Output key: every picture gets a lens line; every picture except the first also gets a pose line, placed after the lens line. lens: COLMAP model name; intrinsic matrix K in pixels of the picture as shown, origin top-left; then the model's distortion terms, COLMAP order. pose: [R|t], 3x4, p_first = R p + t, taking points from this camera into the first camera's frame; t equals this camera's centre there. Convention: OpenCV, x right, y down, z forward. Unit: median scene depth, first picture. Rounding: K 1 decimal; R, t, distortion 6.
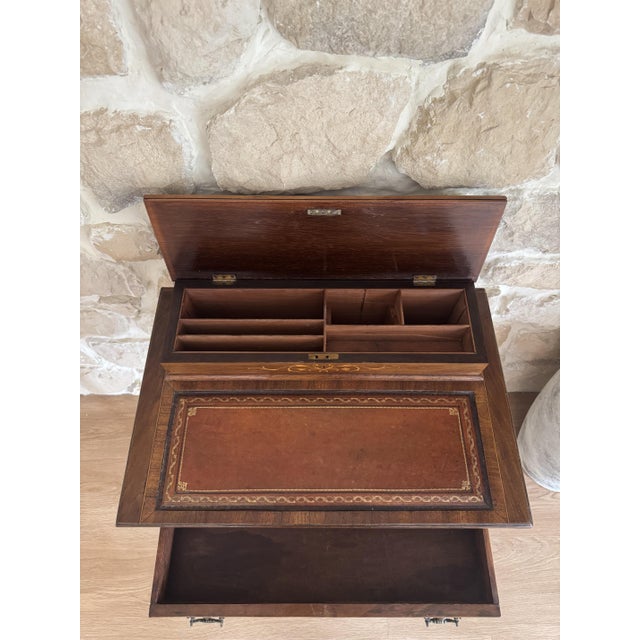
lens RADIAL K [[463.3, 0, 309.2], [0, 463.3, 313.1], [0, 0, 1]] dist [0.003714, -0.042585]
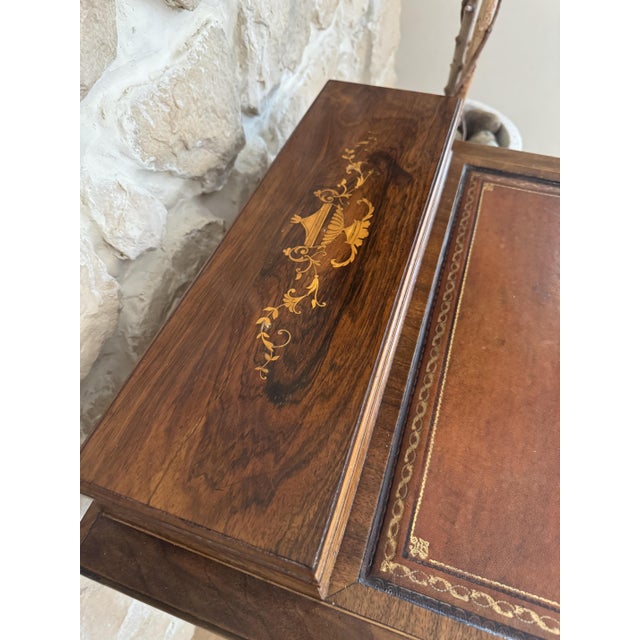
lens RADIAL K [[463.3, 0, 313.6], [0, 463.3, 321.4], [0, 0, 1]] dist [0.003714, -0.042585]
pose [[0.322996, -0.755700, 0.569729, -0.385728], [0.833867, 0.511954, 0.206323, -0.069705], [-0.447593, 0.408437, 0.795512, 0.643329]]
